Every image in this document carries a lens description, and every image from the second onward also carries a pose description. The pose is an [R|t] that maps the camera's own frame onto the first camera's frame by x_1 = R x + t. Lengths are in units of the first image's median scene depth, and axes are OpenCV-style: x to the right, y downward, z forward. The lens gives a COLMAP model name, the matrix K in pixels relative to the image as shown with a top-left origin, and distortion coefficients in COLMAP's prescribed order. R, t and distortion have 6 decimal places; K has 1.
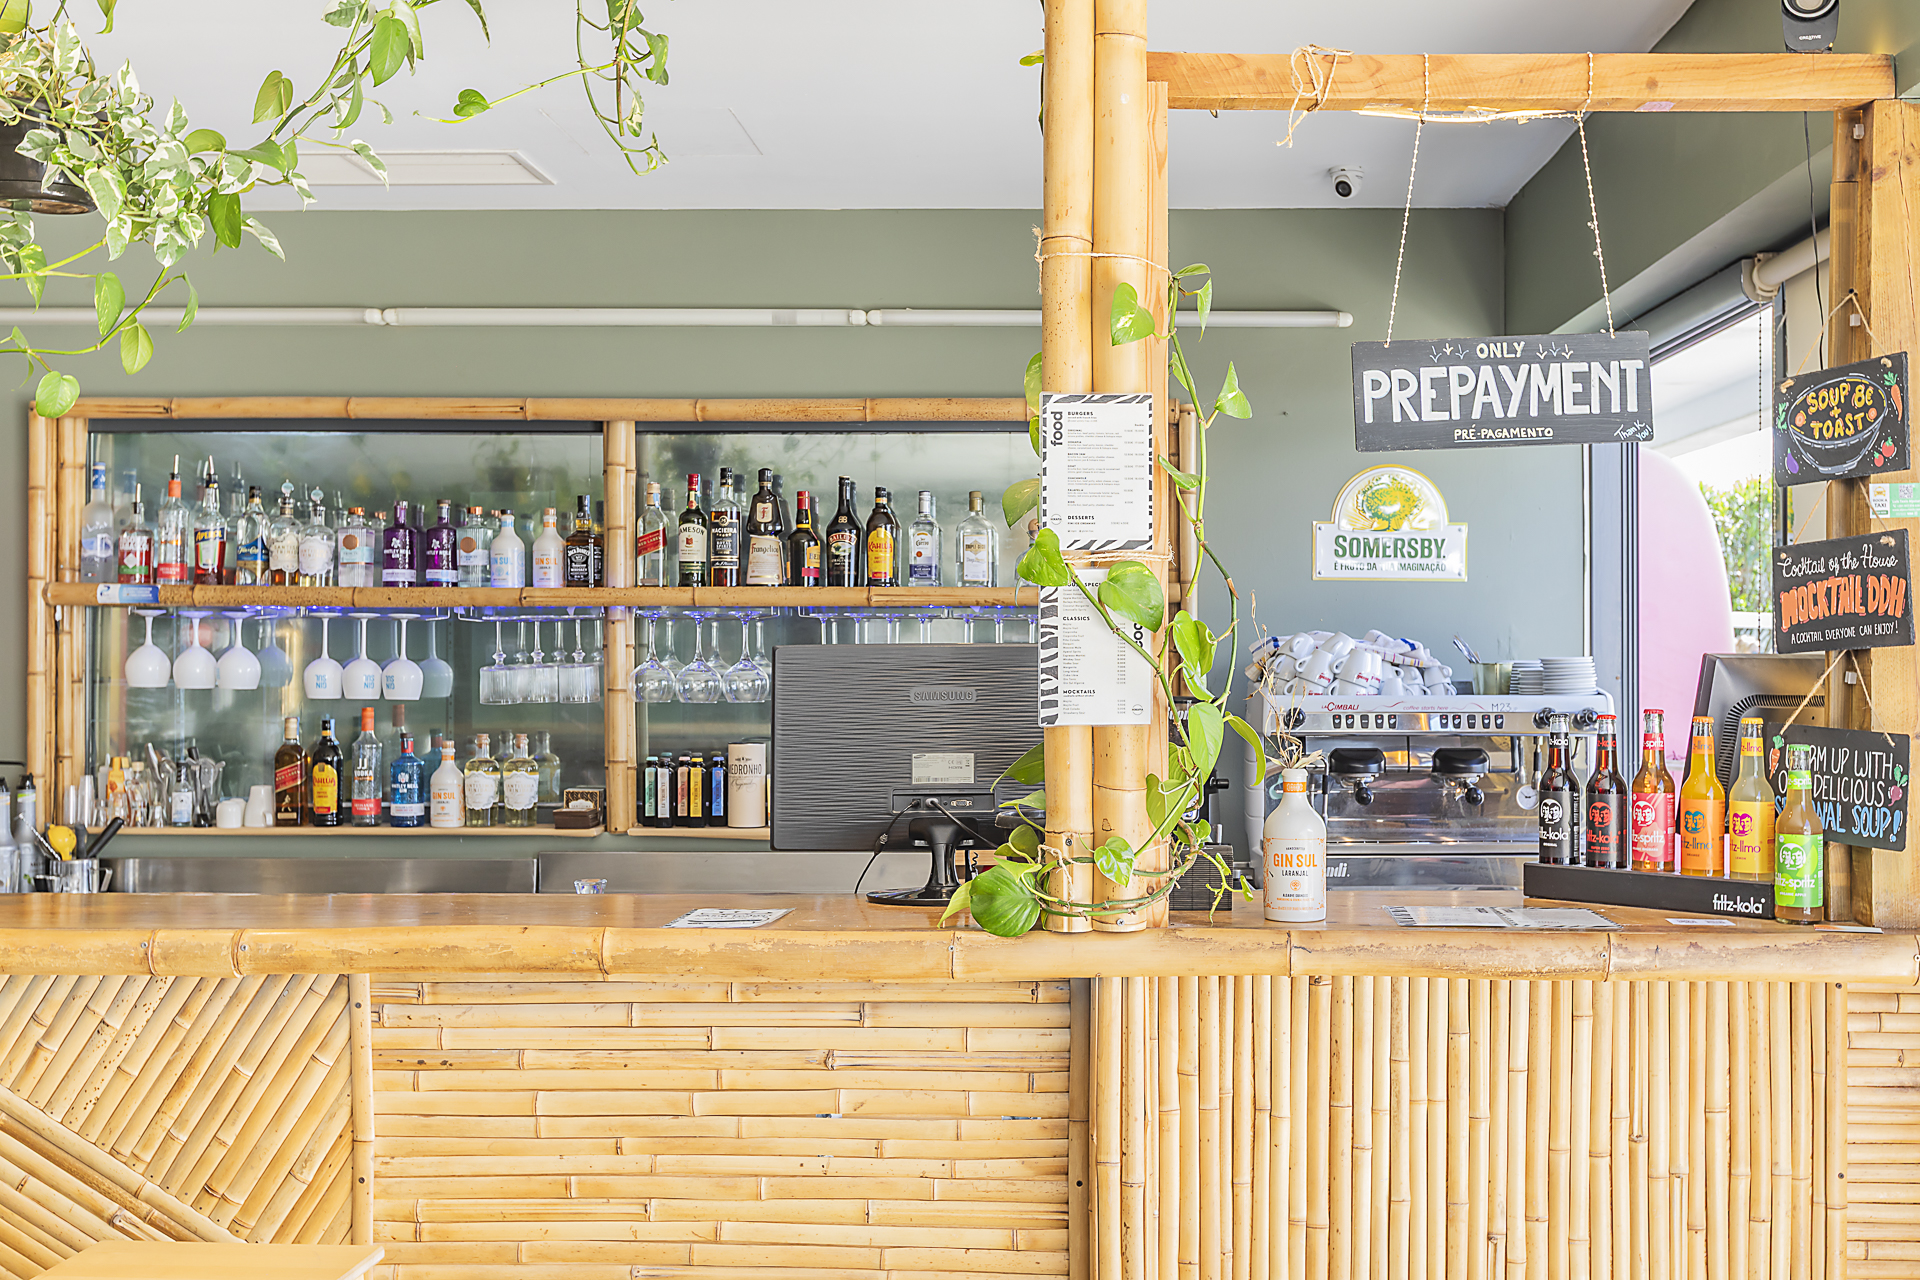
lens RADIAL K [[1784.2, 0, 960.0], [0, 1784.2, 640.0], [0, 0, 1]] dist [-0.003396, -0.015983]
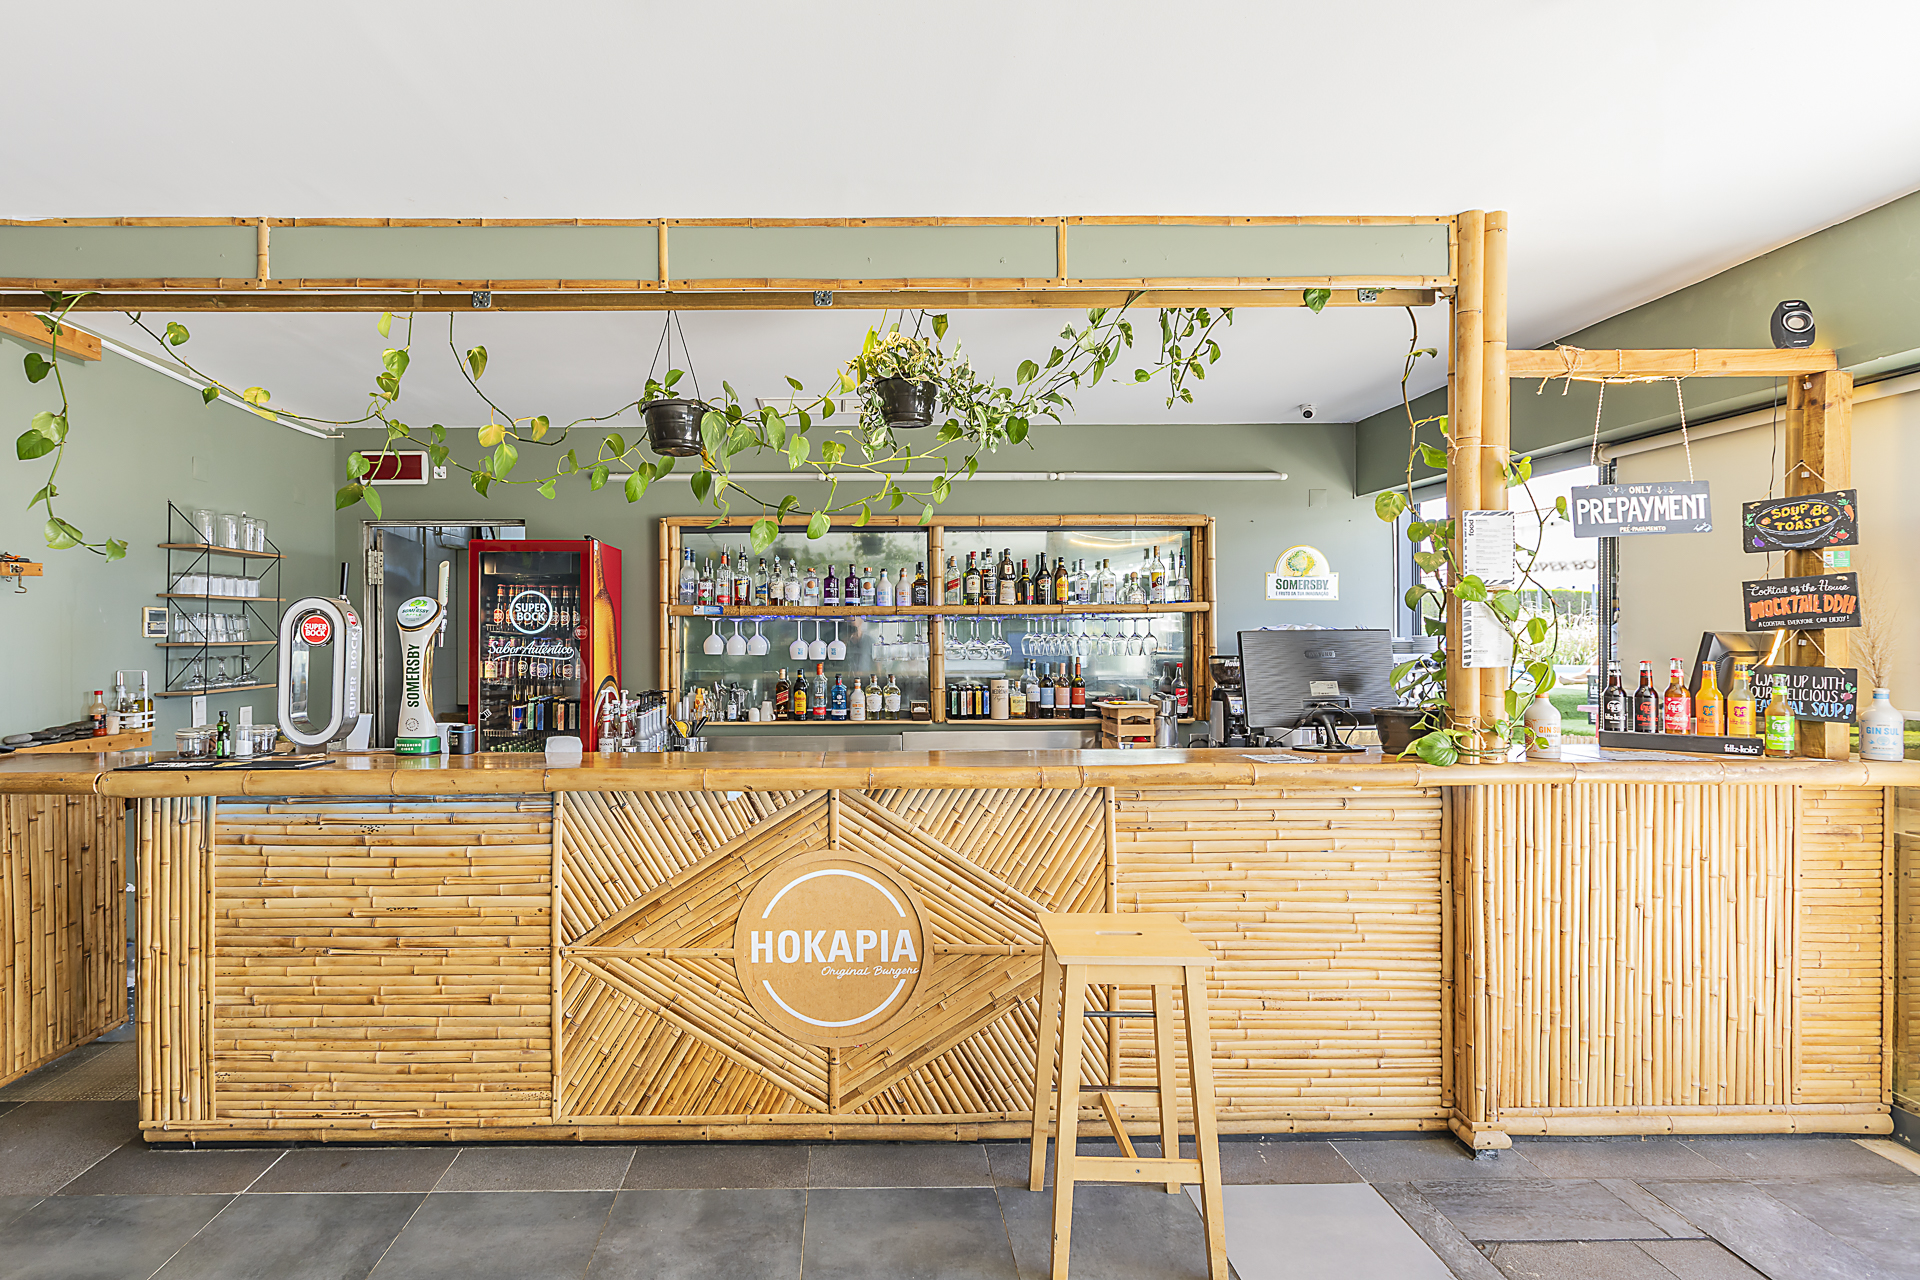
lens RADIAL K [[852.9, 0, 947.9], [0, 852.9, 638.0], [0, 0, 1]] dist [-0.000869, -0.000574]
pose [[0.999936, -0.006609, 0.009145, -0.528732], [0.006532, 0.999943, 0.008399, 0.000533], [-0.009200, -0.008339, 0.999923, -0.011245]]
